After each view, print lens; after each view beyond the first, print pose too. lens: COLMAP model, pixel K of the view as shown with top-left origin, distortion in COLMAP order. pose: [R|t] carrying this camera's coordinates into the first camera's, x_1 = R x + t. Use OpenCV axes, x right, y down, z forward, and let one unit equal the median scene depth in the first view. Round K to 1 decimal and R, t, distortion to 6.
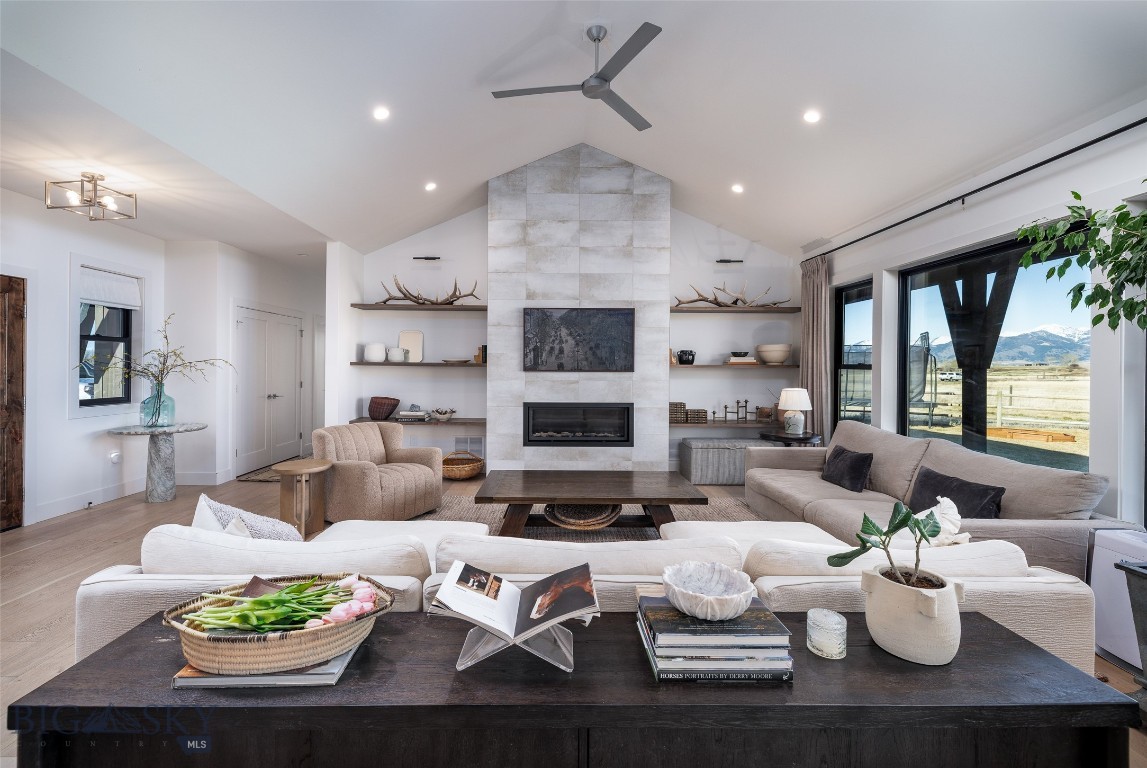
lens RADIAL K [[493.3, 0, 558.8], [0, 493.3, 365.7], [0, 0, 1]] dist [-0.002806, 0.001171]
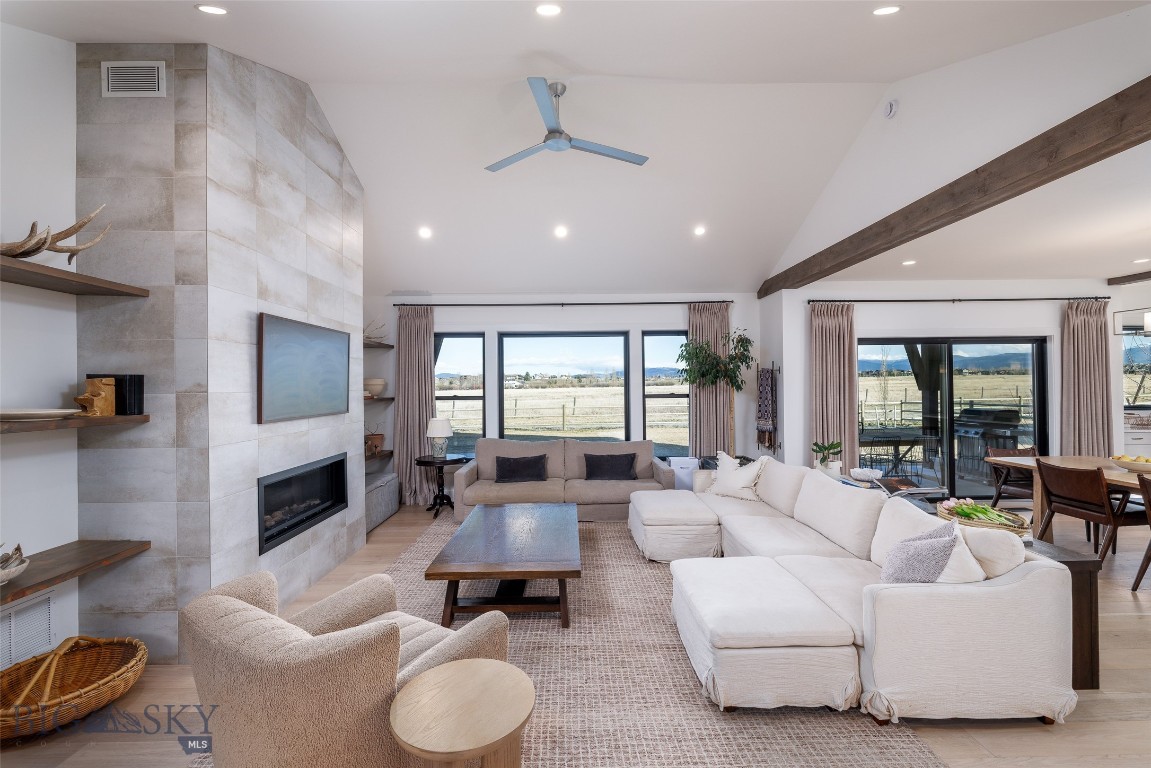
lens RADIAL K [[495.1, 0, 573.4], [0, 495.1, 381.4], [0, 0, 1]] dist [-0.002806, 0.001171]
pose [[-0.005214, 0.002267, 0.999984, -0.641948], [0.009418, 0.999953, -0.002218, -0.032531], [-0.999942, 0.009406, -0.005235, 0.636852]]
